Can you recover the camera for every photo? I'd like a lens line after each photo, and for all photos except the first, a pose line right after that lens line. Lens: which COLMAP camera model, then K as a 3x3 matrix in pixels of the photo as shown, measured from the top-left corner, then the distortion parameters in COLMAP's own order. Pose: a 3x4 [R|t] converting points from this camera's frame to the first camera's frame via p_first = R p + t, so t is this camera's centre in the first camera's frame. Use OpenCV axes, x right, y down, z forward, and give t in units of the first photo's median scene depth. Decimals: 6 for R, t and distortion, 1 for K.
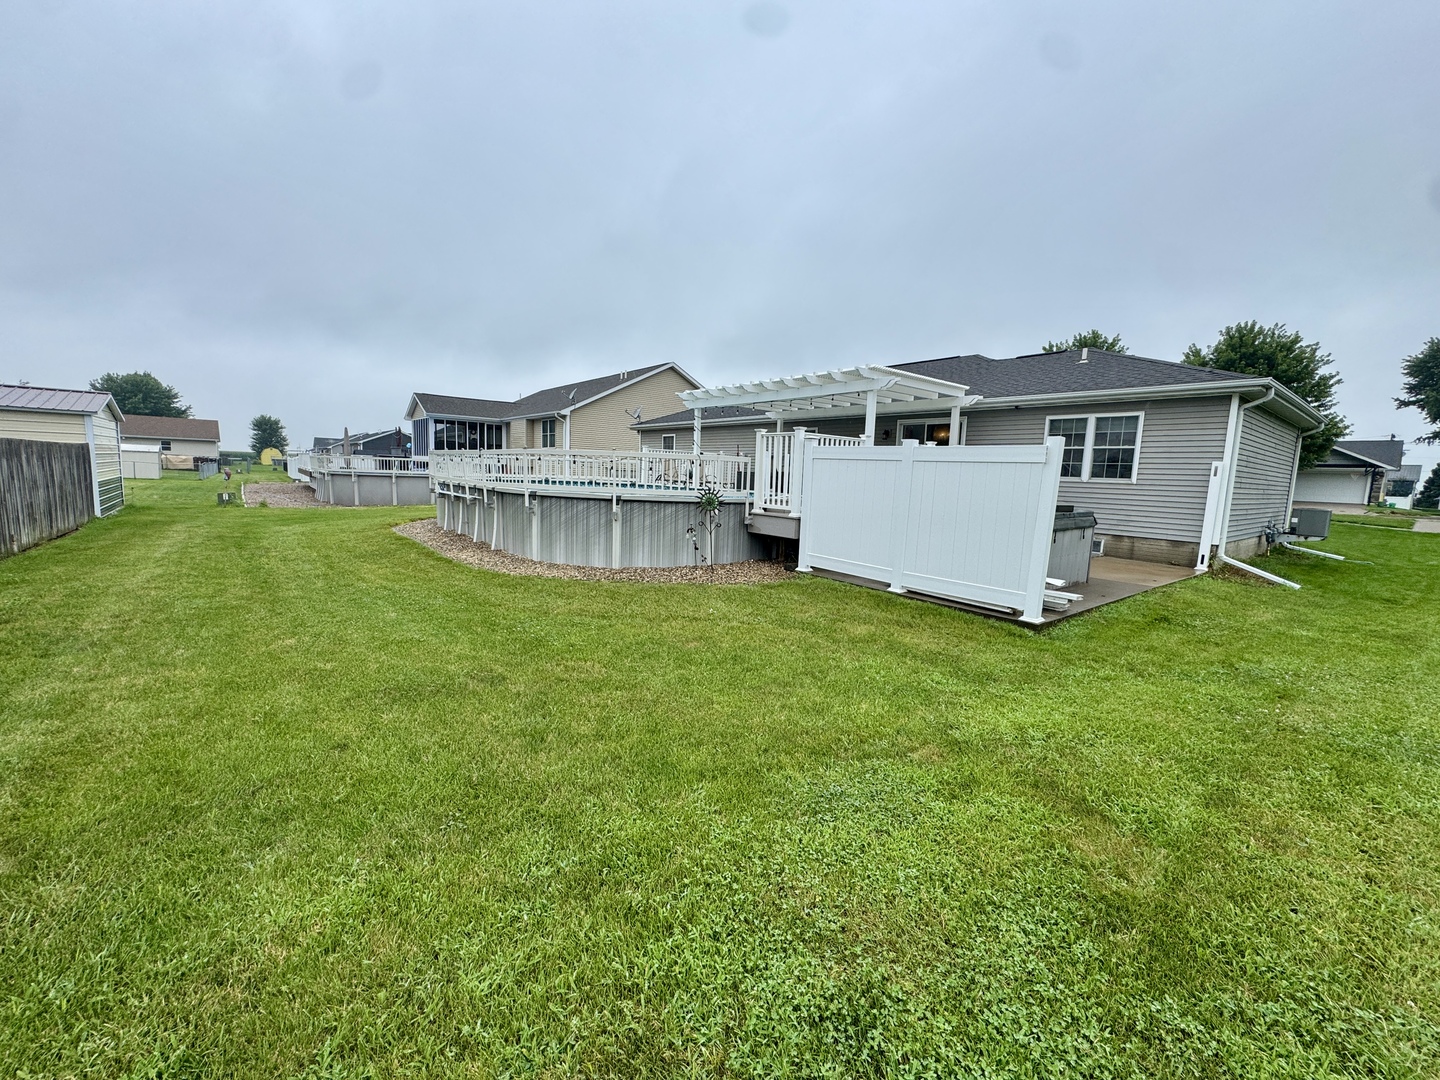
lens RADIAL K [[573.7, 0, 718.8], [0, 573.7, 543.2], [0, 0, 1]] dist [-0.003291, 0.000284]
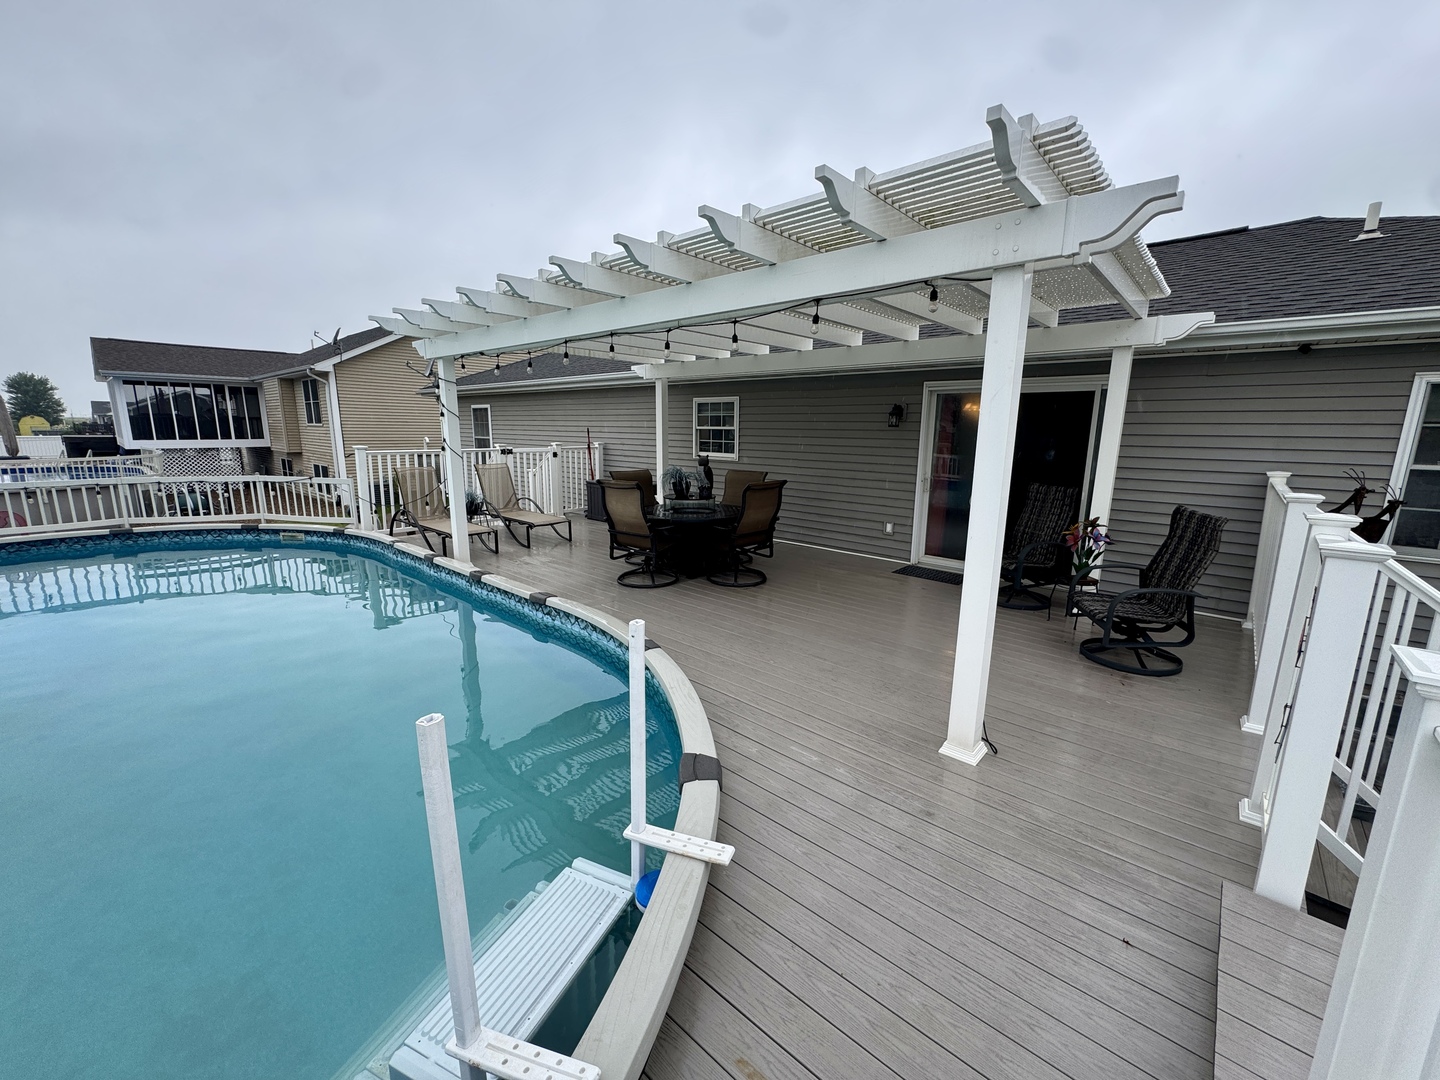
lens RADIAL K [[573.7, 0, 720.0], [0, 573.7, 537.1], [0, 0, 1]] dist [-0.003291, 0.000284]
pose [[0.985608, -0.055689, 0.159610, 0.045053], [0.044556, 0.996372, 0.072505, -0.071235], [-0.163069, -0.064350, 0.984514, 0.308211]]
